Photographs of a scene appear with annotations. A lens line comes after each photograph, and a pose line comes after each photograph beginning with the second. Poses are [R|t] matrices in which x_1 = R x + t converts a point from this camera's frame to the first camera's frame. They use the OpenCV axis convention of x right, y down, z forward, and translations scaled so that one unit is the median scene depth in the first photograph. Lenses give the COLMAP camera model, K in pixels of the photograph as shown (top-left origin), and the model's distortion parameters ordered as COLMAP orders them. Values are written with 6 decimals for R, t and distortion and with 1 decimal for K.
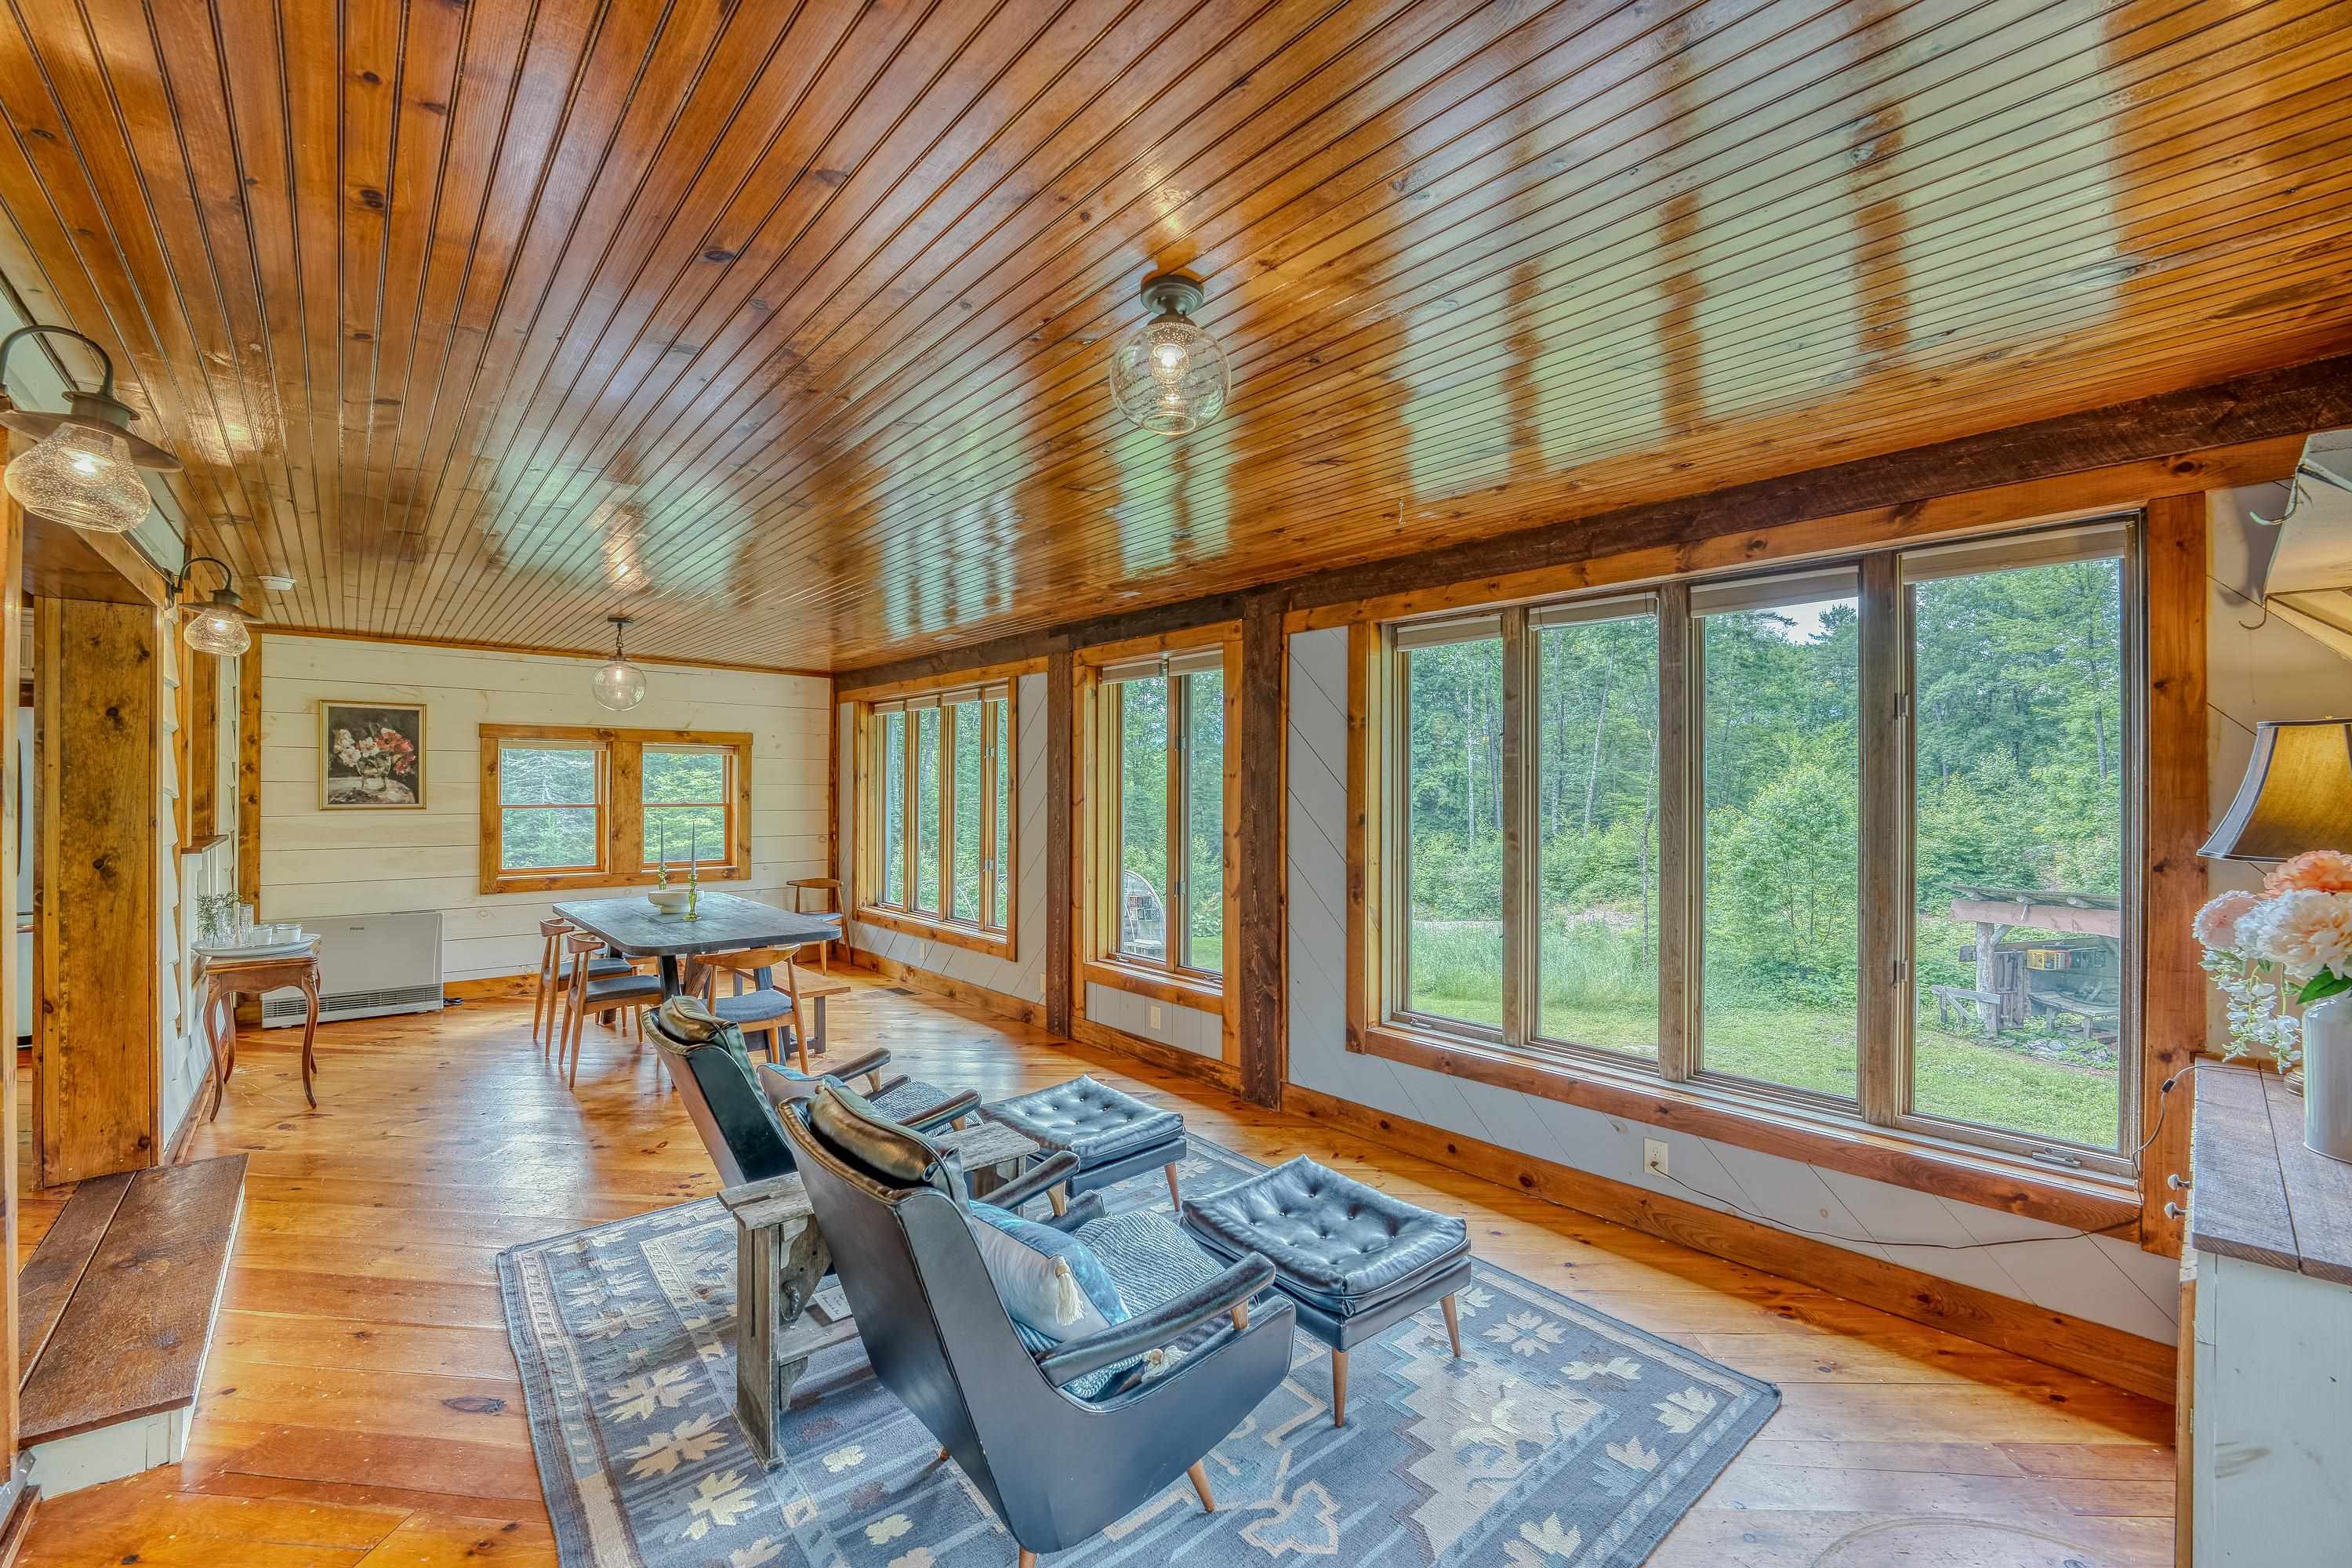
lens RADIAL K [[988.5, 0, 1160.5], [0, 988.5, 762.5], [0, 0, 1]] dist [-0.018811, 0.002158]
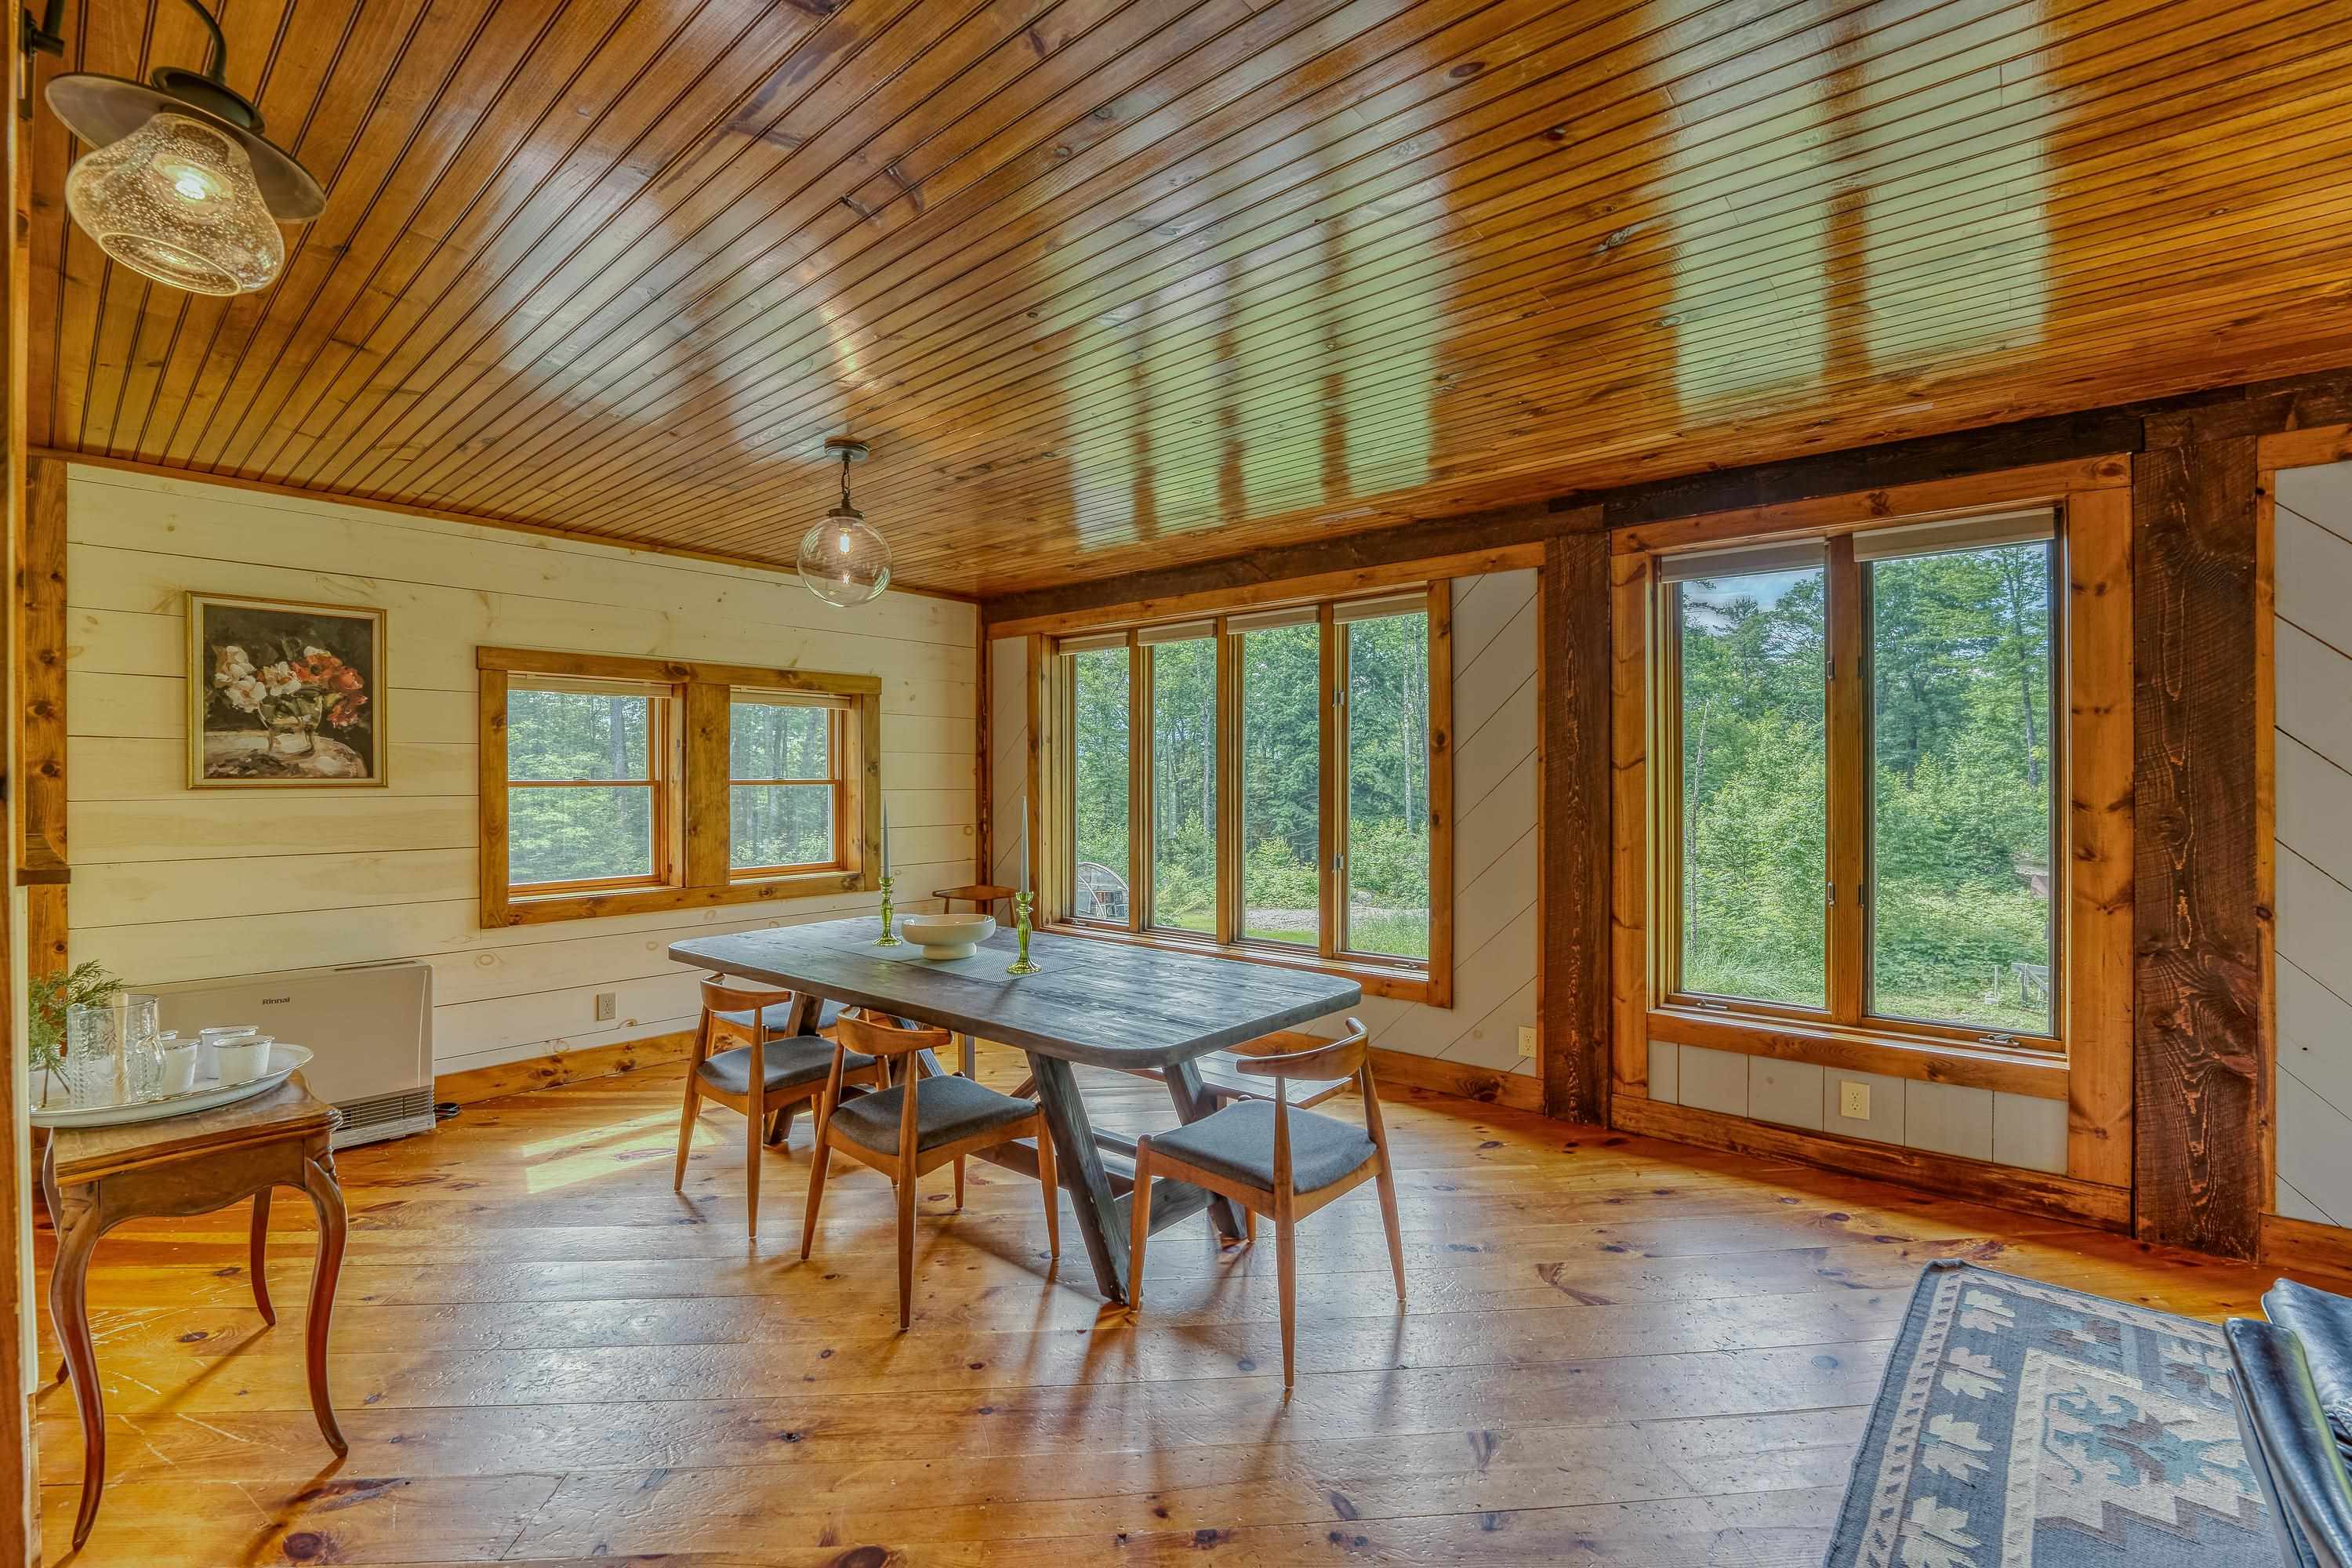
lens RADIAL K [[988.5, 0, 1148.2], [0, 988.5, 777.2], [0, 0, 1]] dist [-0.018811, 0.002158]
pose [[0.984352, -0.002469, 0.176195, -0.407117], [-0.001519, 0.999746, 0.022498, 0.027865], [-0.176206, -0.022414, 0.984098, 0.343061]]
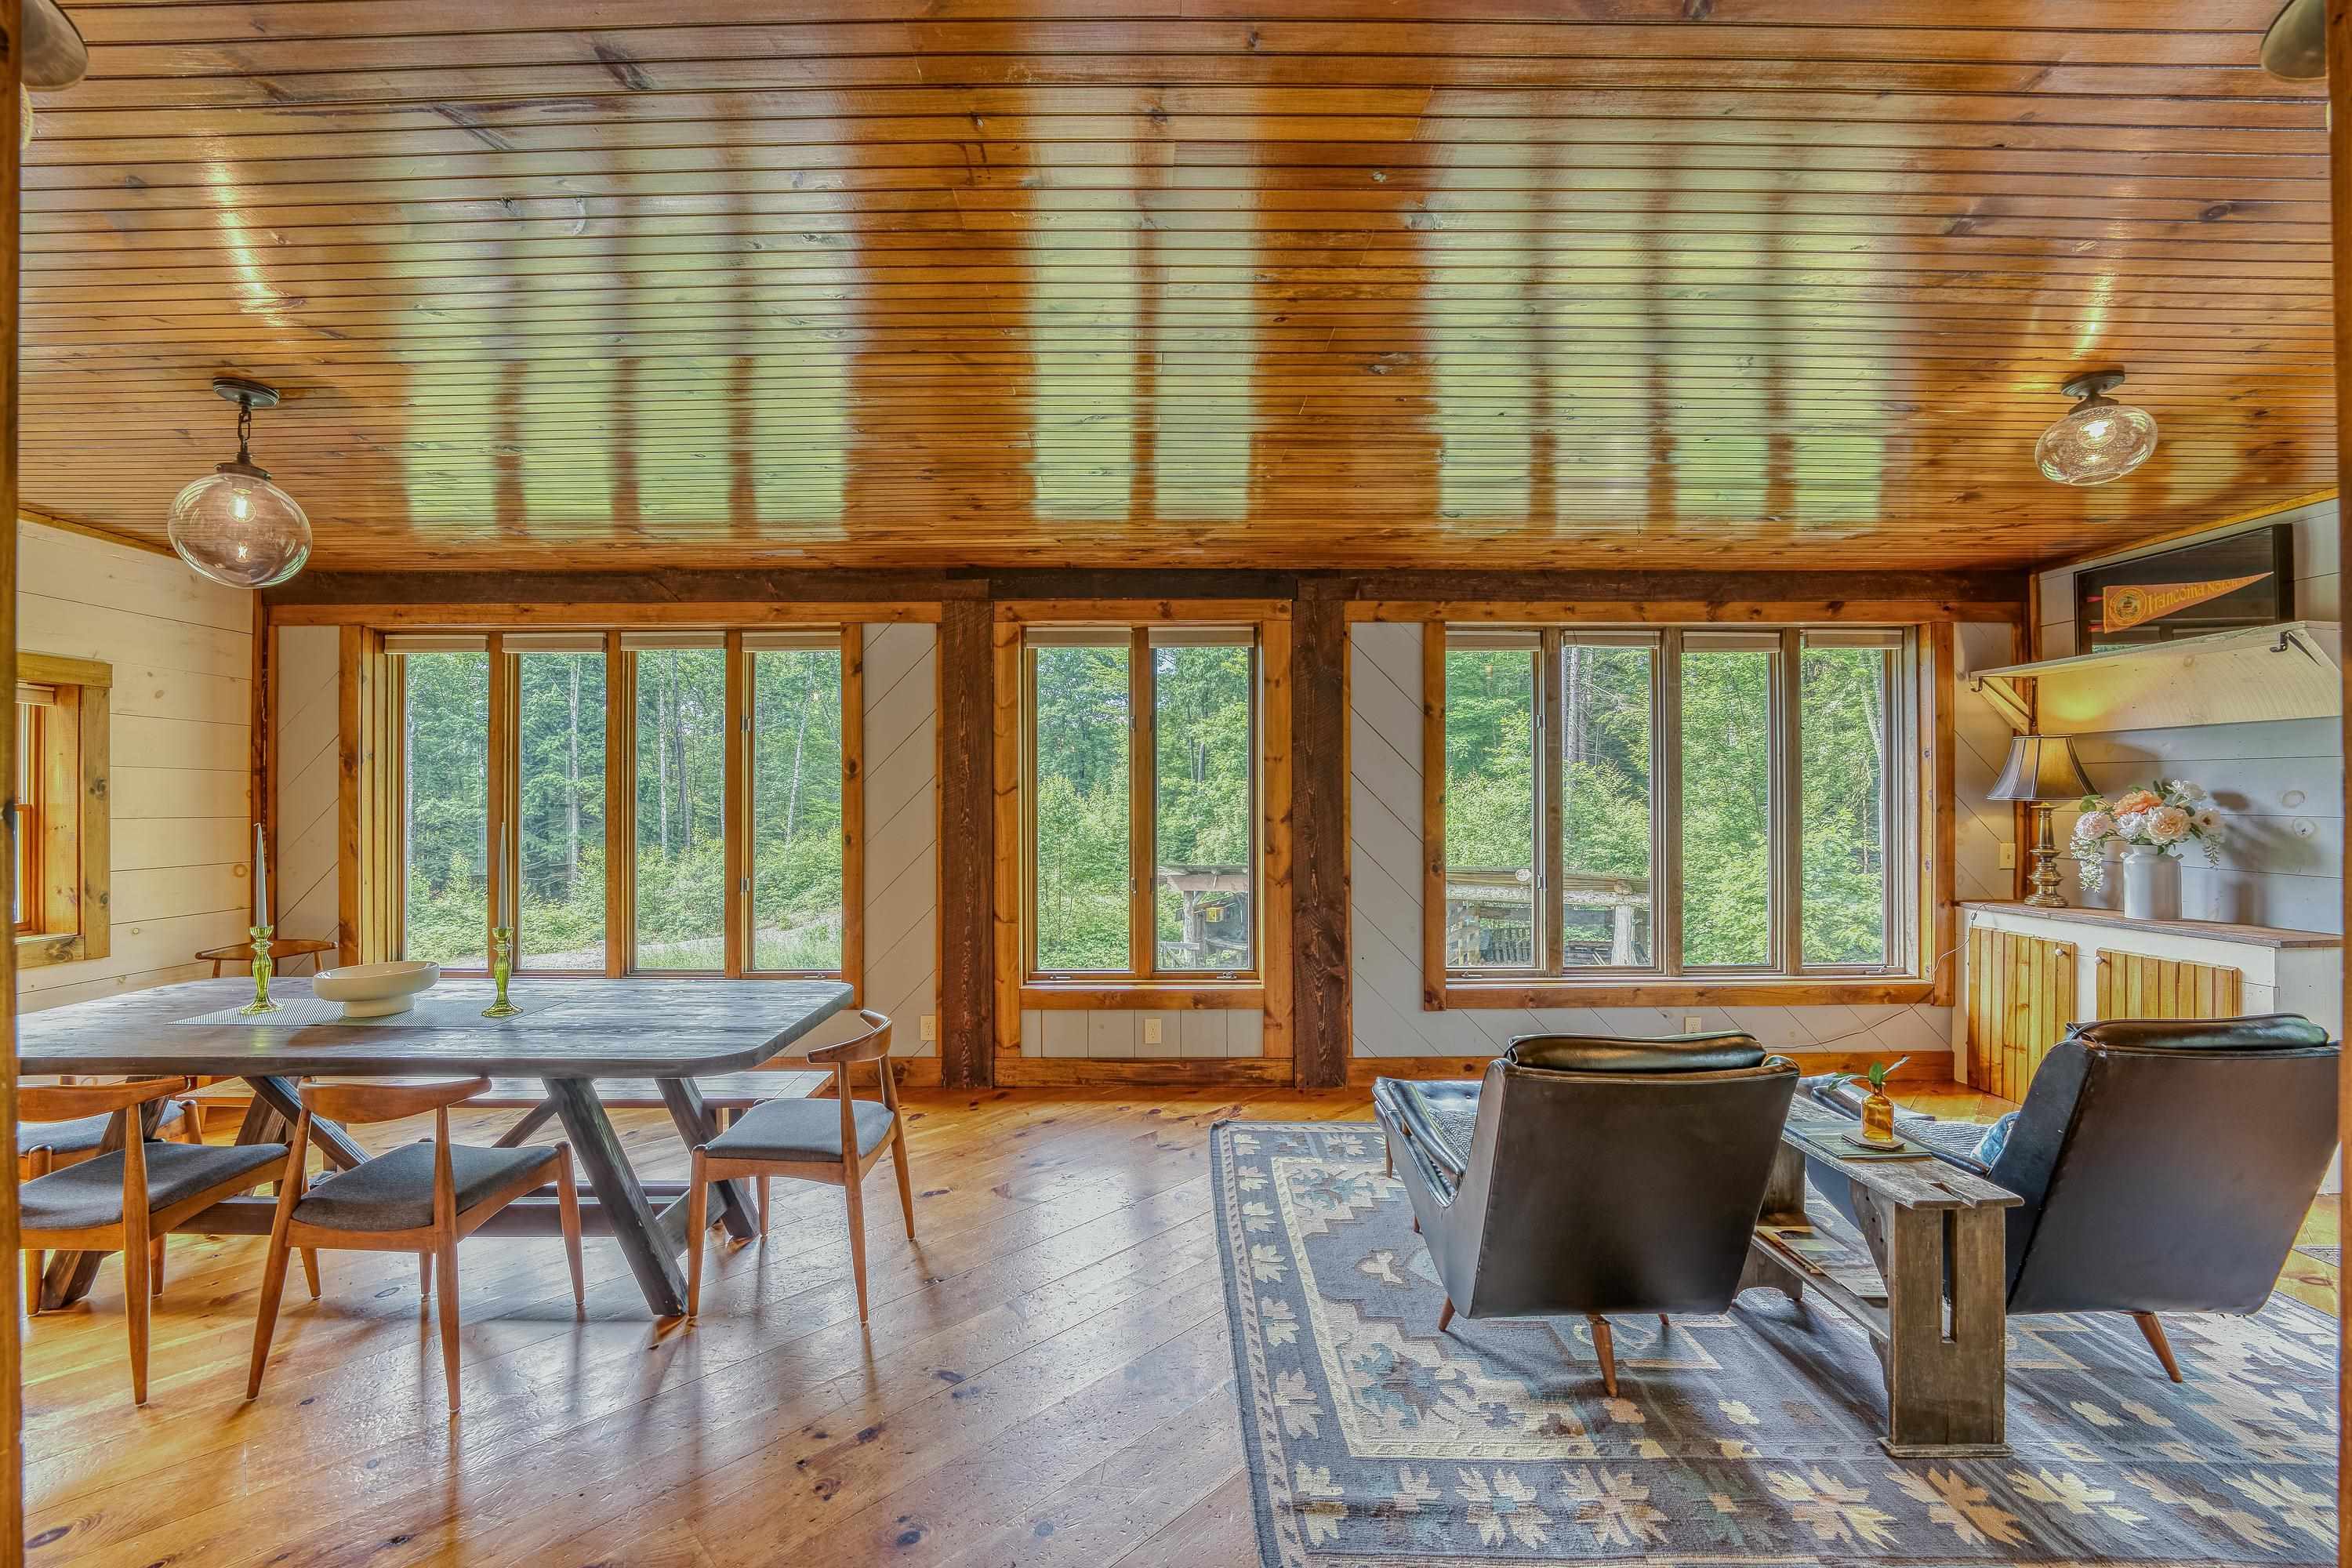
lens RADIAL K [[988.5, 0, 1128.7], [0, 988.5, 801.2], [0, 0, 1]] dist [-0.018811, 0.002158]
pose [[0.631133, -0.003211, 0.775668, -0.515968], [-0.015835, 0.999730, 0.017024, 0.026929], [-0.775513, -0.023027, 0.630912, 0.336538]]
